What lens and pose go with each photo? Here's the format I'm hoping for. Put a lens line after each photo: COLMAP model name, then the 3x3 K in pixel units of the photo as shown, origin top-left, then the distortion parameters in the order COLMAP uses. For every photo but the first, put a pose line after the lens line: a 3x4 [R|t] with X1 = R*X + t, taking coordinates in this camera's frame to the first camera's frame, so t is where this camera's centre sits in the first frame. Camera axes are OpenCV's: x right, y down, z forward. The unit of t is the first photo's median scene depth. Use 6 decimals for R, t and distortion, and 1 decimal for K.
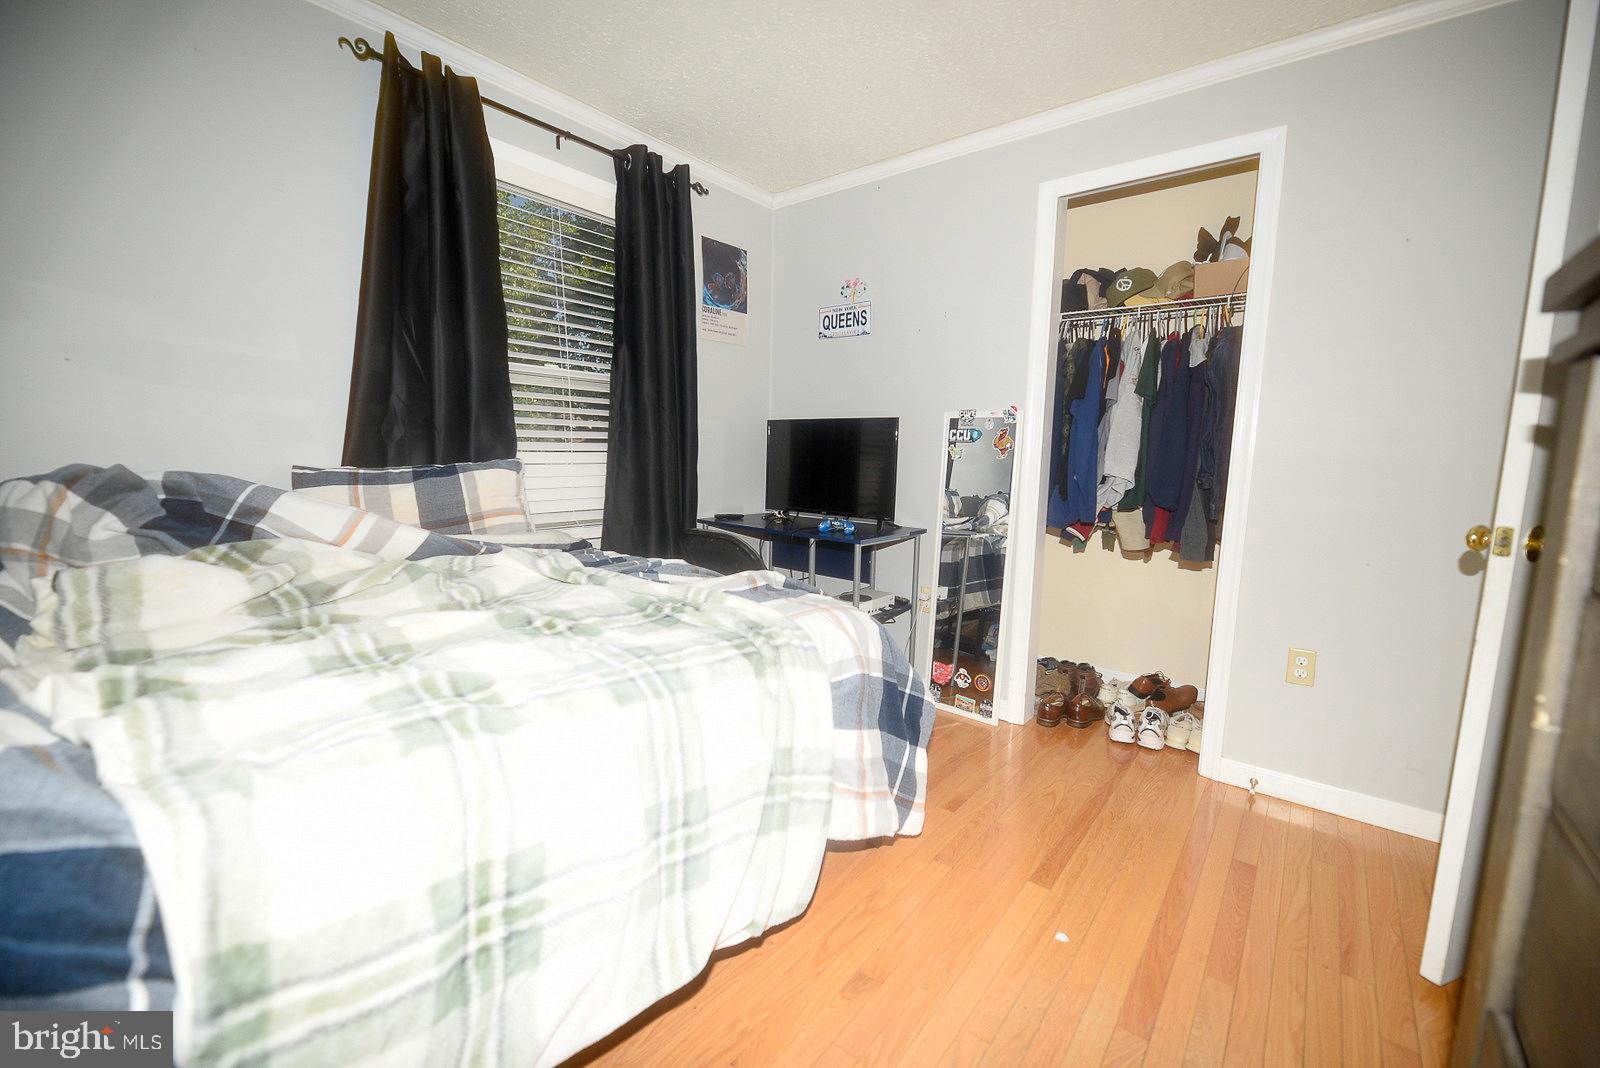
lens RADIAL K [[645.3, 0, 806.6], [0, 645.3, 535.8], [0, 0, 1]] dist [0.005637, -0.005408]
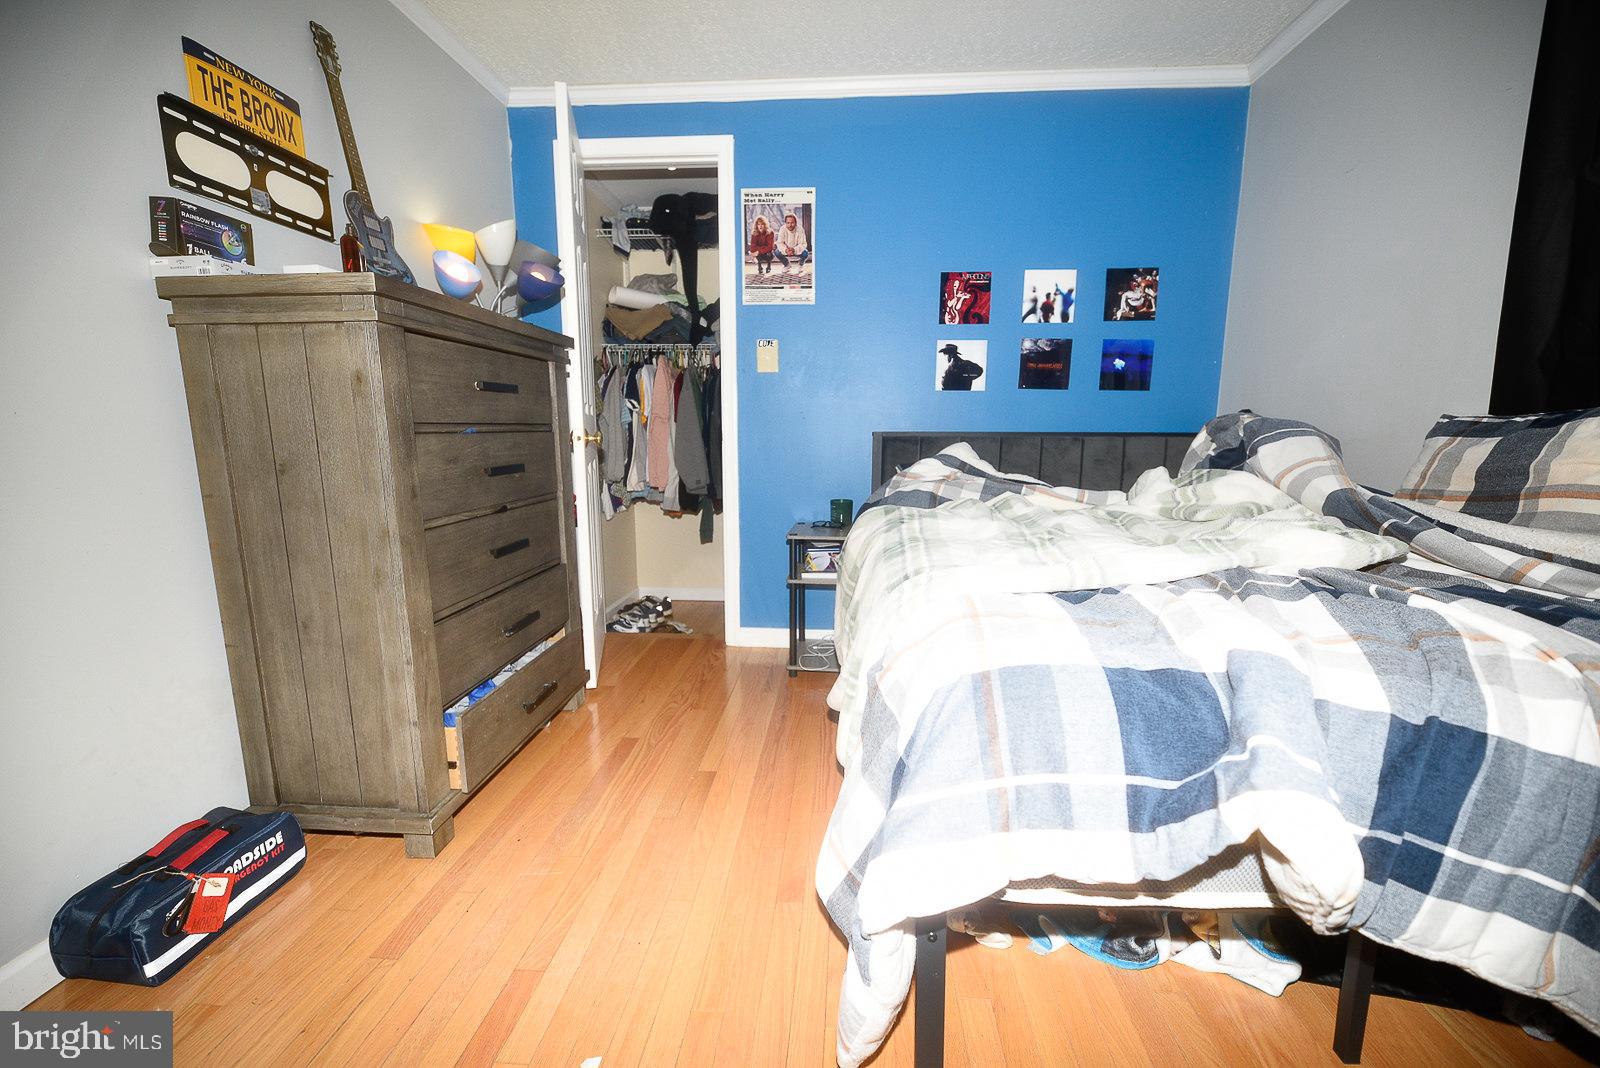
lens RADIAL K [[645.3, 0, 806.6], [0, 645.3, 535.8], [0, 0, 1]] dist [0.005637, -0.005408]
pose [[-0.825977, 0.069257, -0.559433, 0.333754], [-0.092338, 0.962395, 0.255478, -0.068635], [0.556089, 0.262676, -0.788522, 0.925793]]
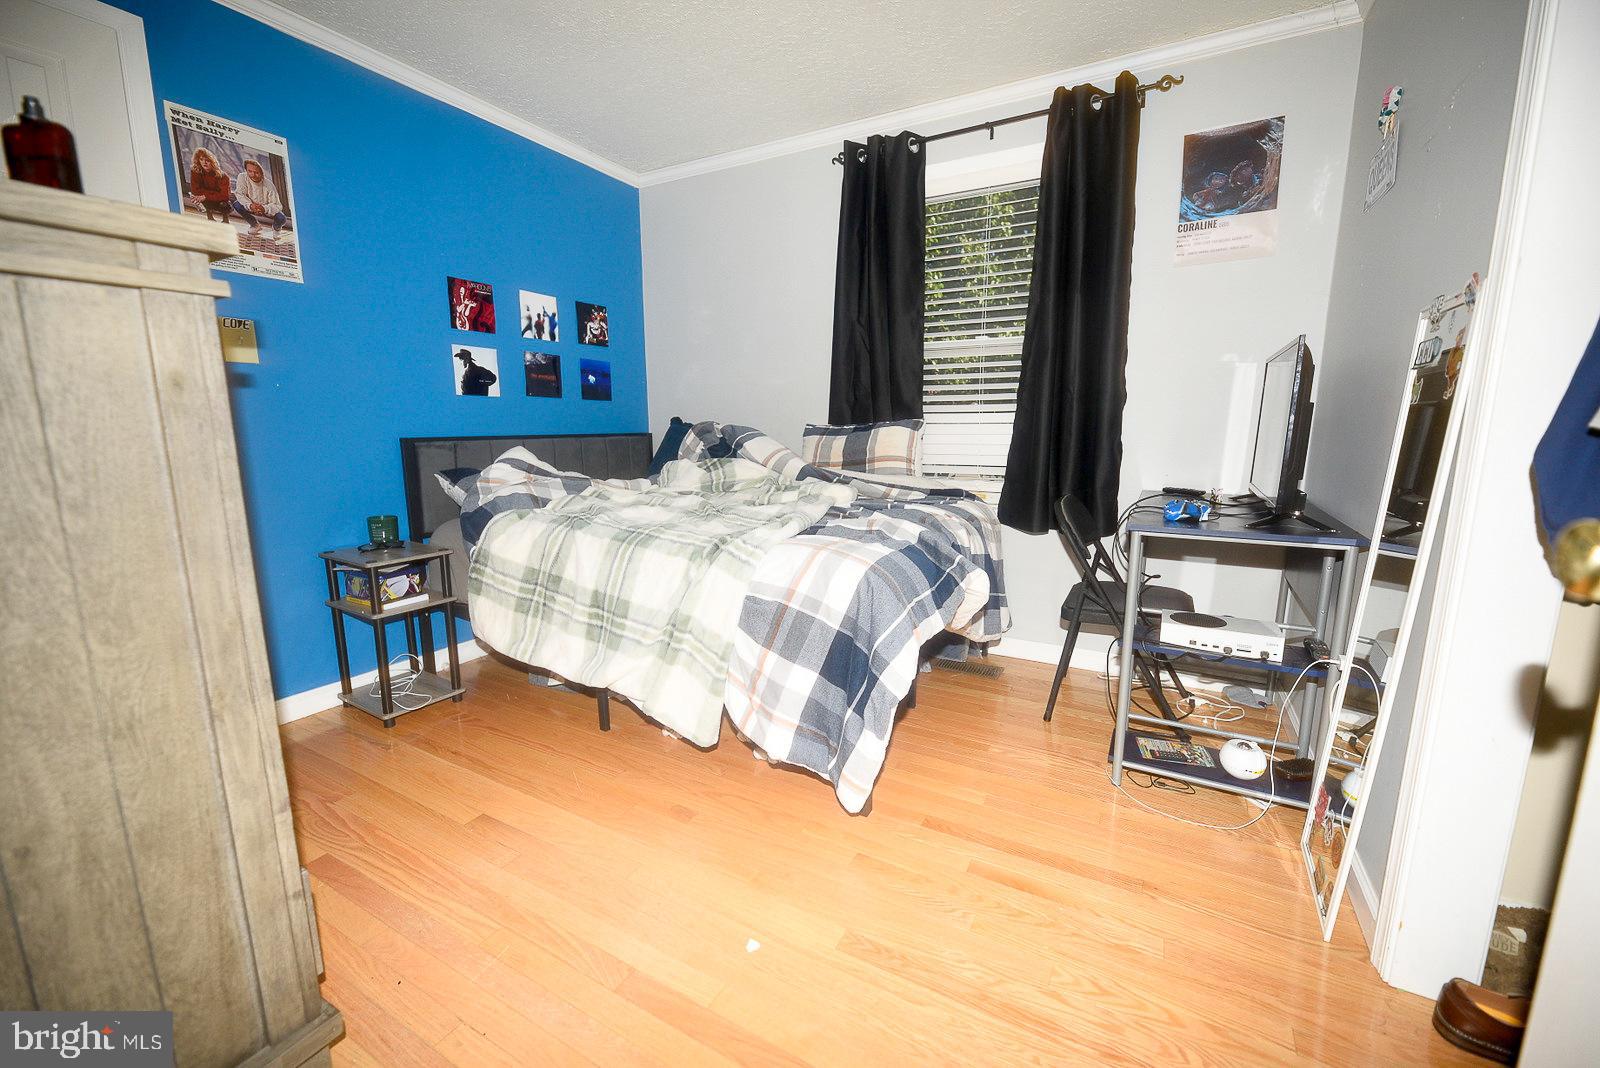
lens RADIAL K [[645.3, 0, 806.6], [0, 645.3, 535.8], [0, 0, 1]] dist [0.005637, -0.005408]
pose [[0.164975, 0.151899, -0.974531, 0.715731], [-0.124329, 0.983390, 0.132233, -0.030185], [0.978430, 0.099348, 0.181120, 0.522190]]
